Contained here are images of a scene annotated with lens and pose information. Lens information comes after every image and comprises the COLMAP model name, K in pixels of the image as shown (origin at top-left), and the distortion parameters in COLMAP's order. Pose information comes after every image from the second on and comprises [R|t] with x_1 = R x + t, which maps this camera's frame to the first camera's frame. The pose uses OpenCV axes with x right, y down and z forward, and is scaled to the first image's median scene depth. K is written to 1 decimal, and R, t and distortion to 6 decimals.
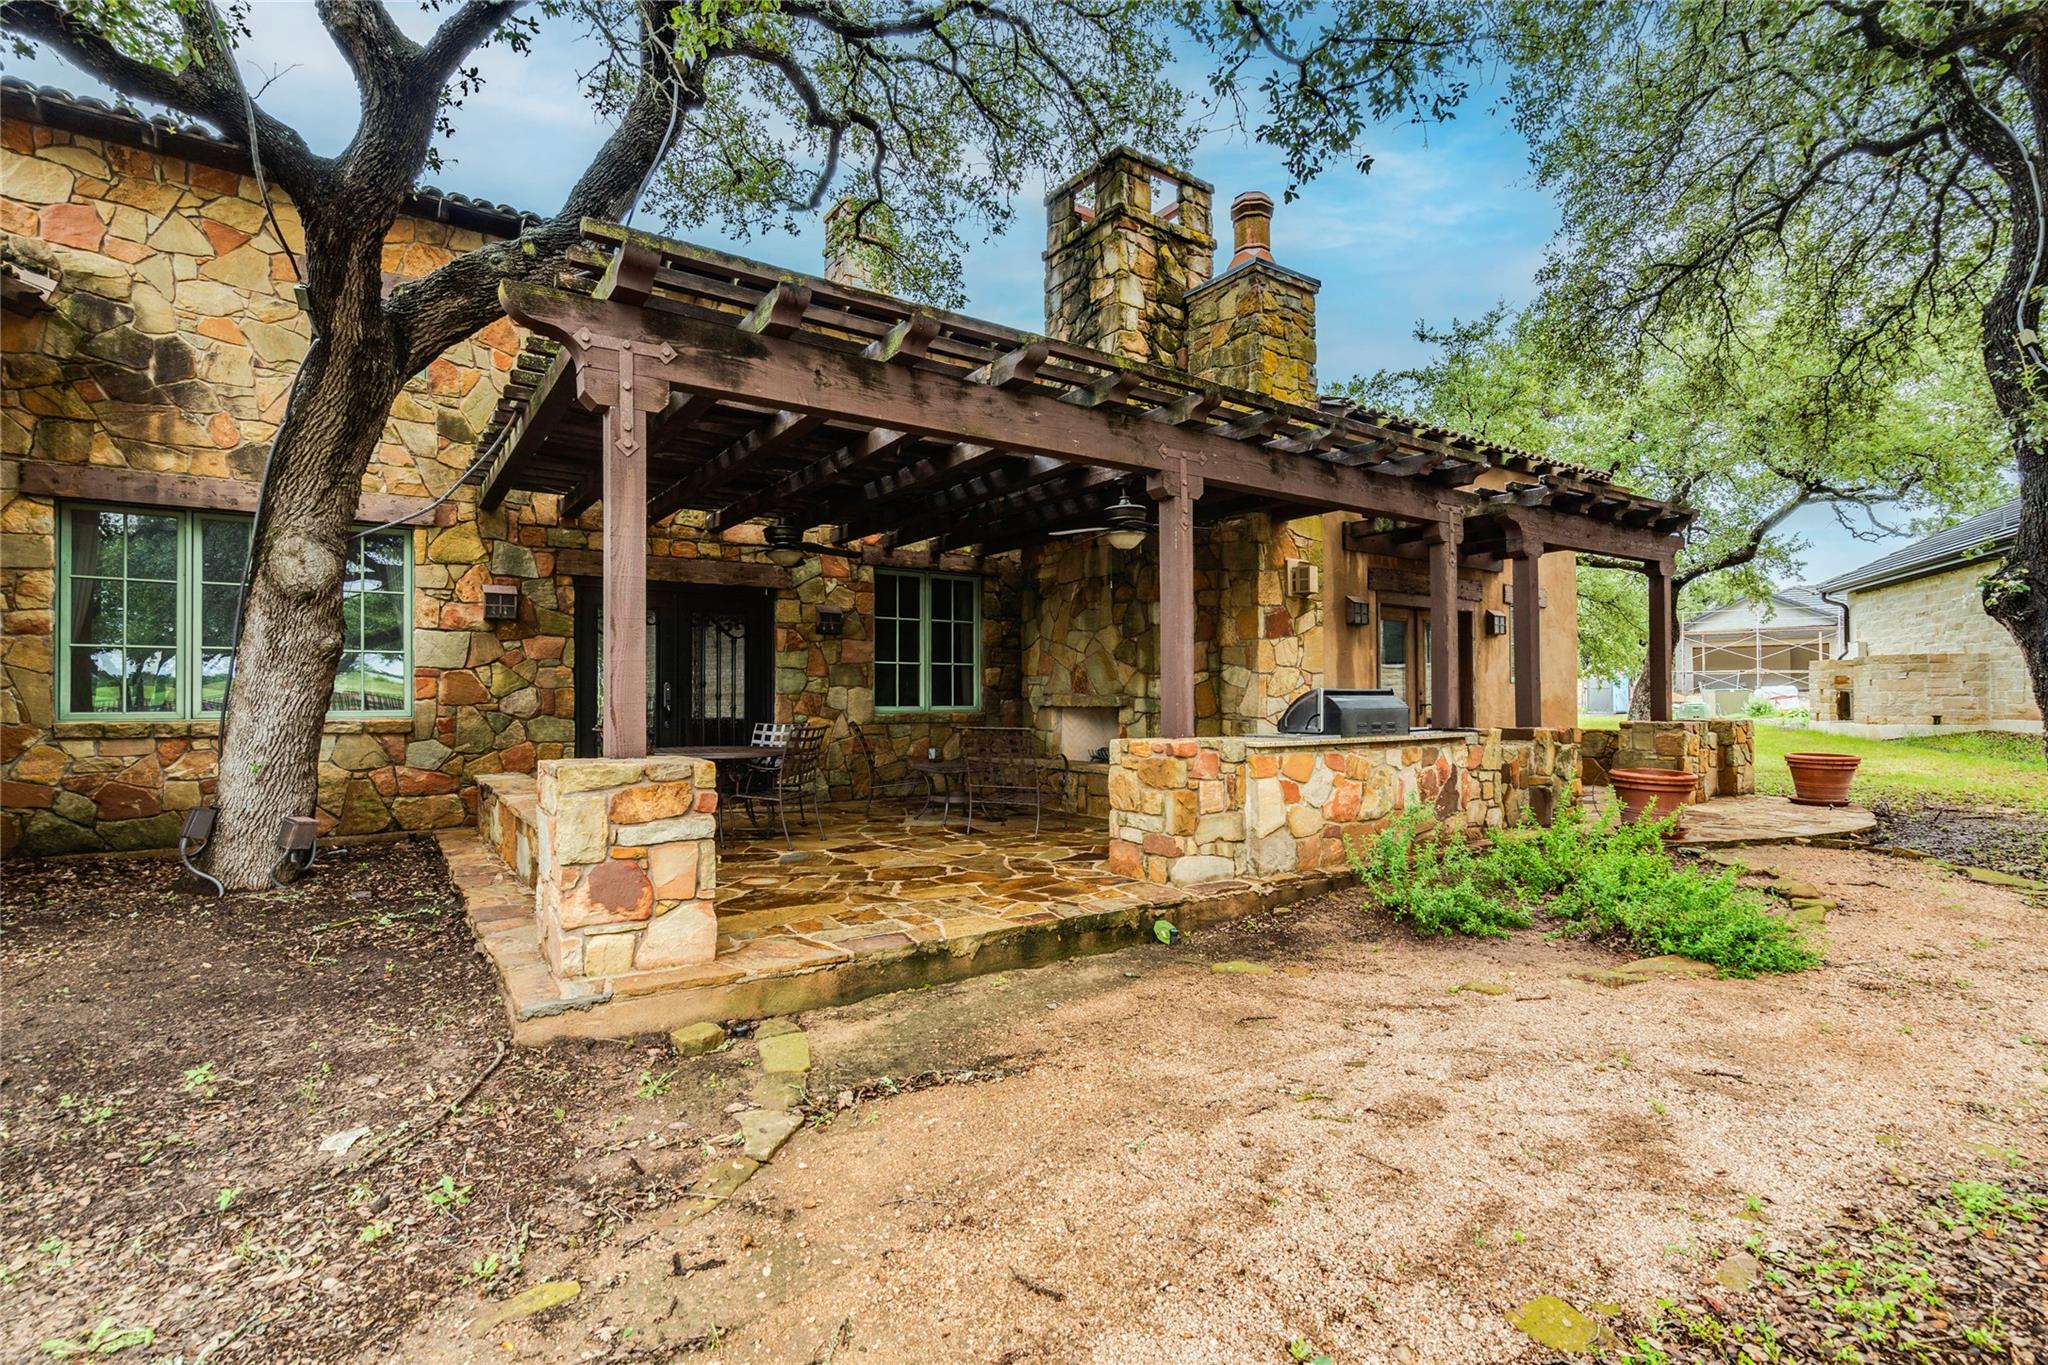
lens RADIAL K [[963.3, 0, 1026.8], [0, 963.3, 687.2], [0, 0, 1]] dist [-0.002965, 0.002061]
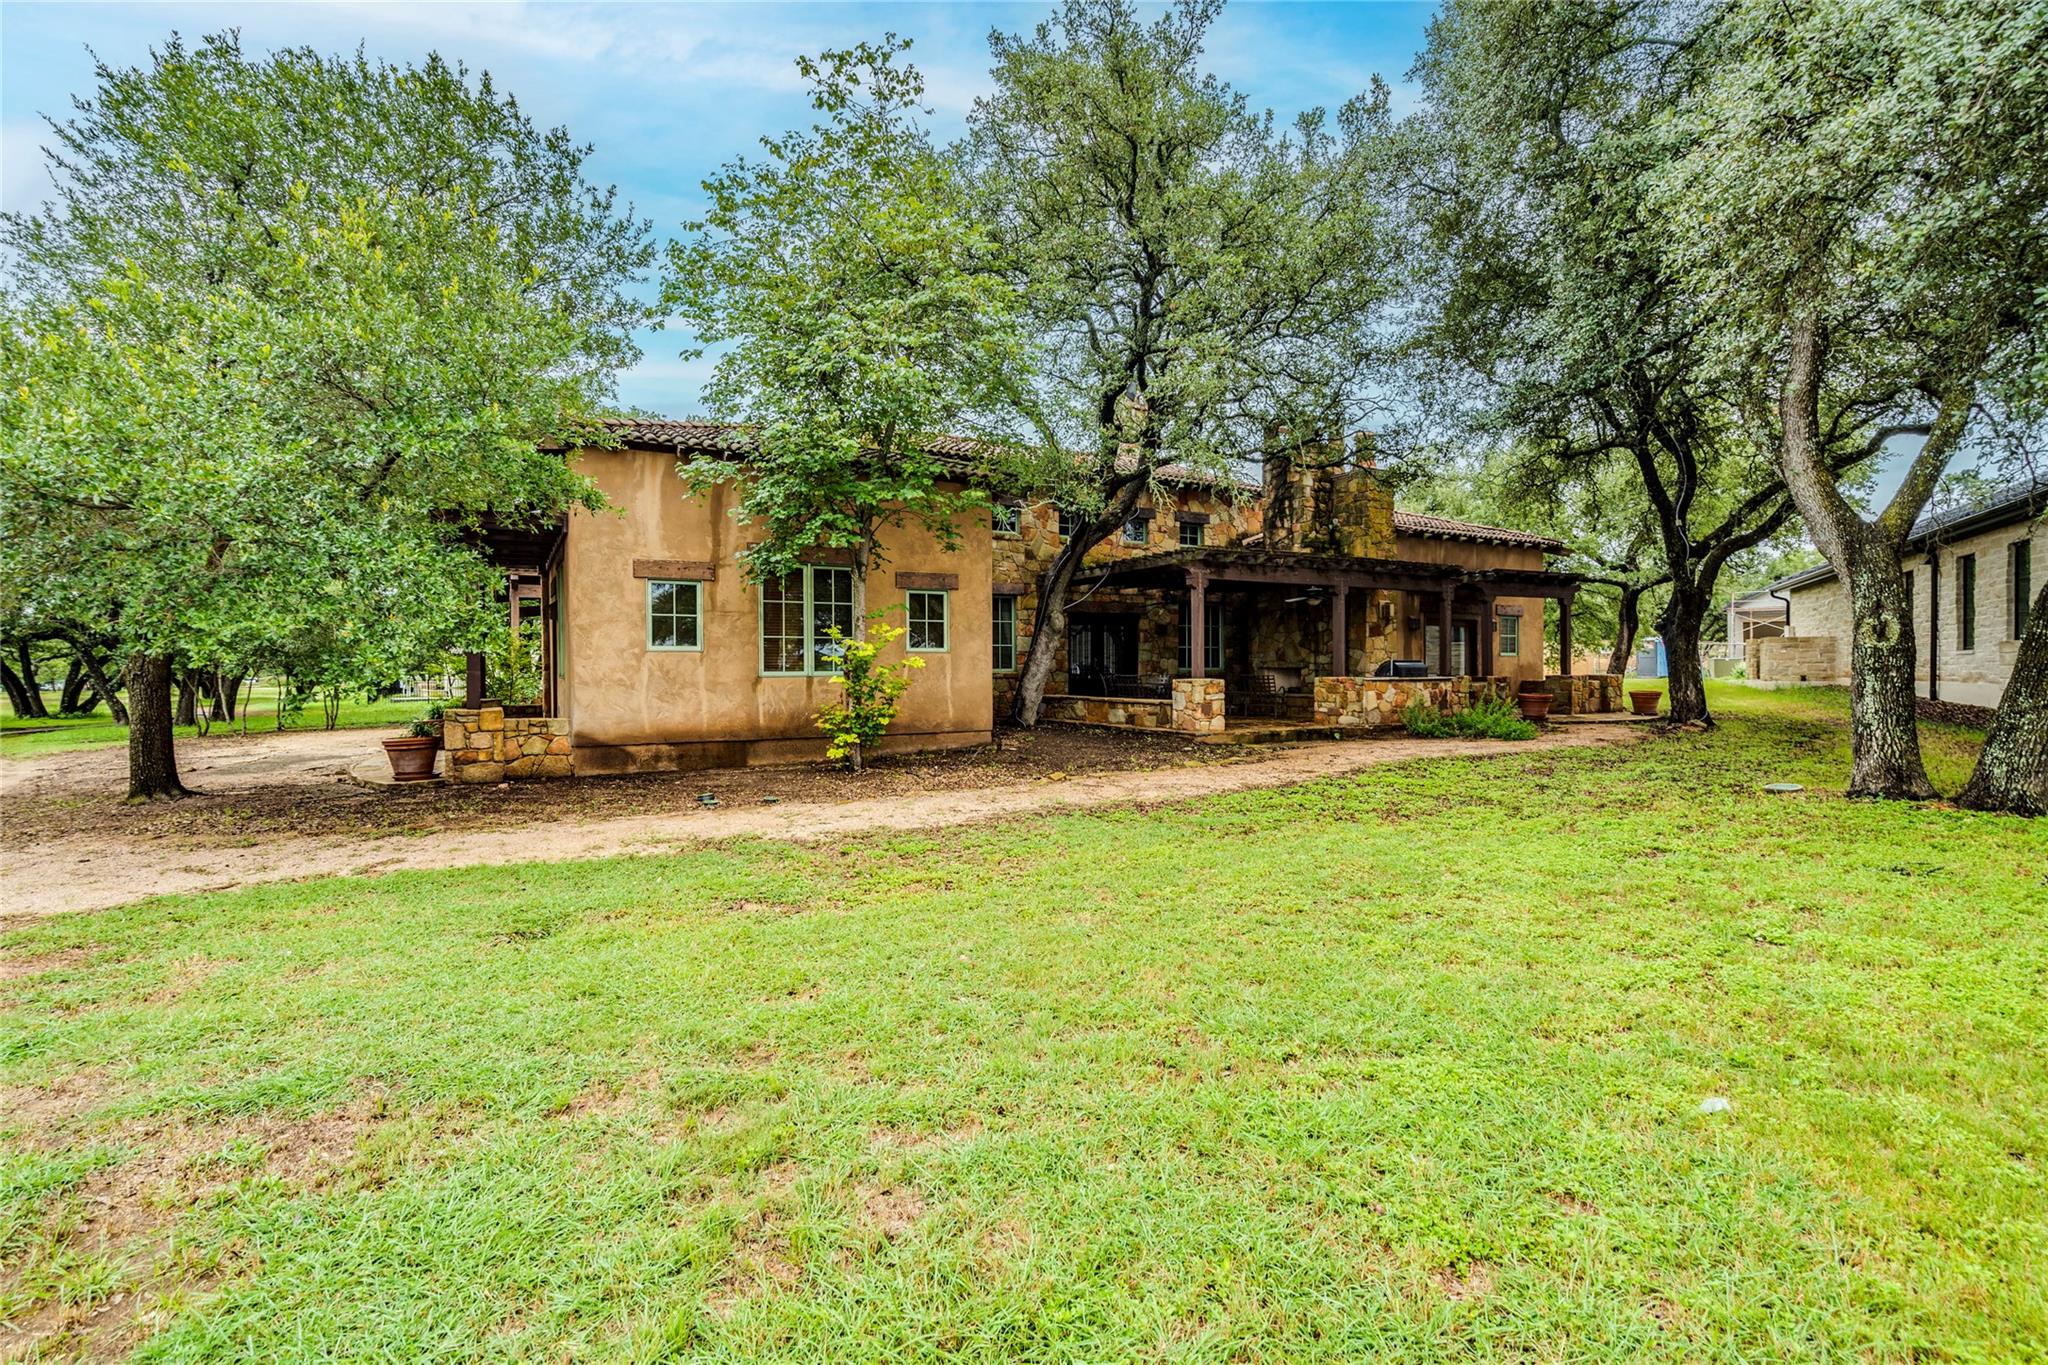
lens RADIAL K [[963.3, 0, 1020.2], [0, 963.3, 677.7], [0, 0, 1]] dist [-0.002965, 0.002061]
pose [[0.995153, 0.000620, -0.098336, -0.387135], [0.001556, 0.999756, 0.022053, -0.007928], [0.098326, -0.022099, 0.994909, -1.489473]]
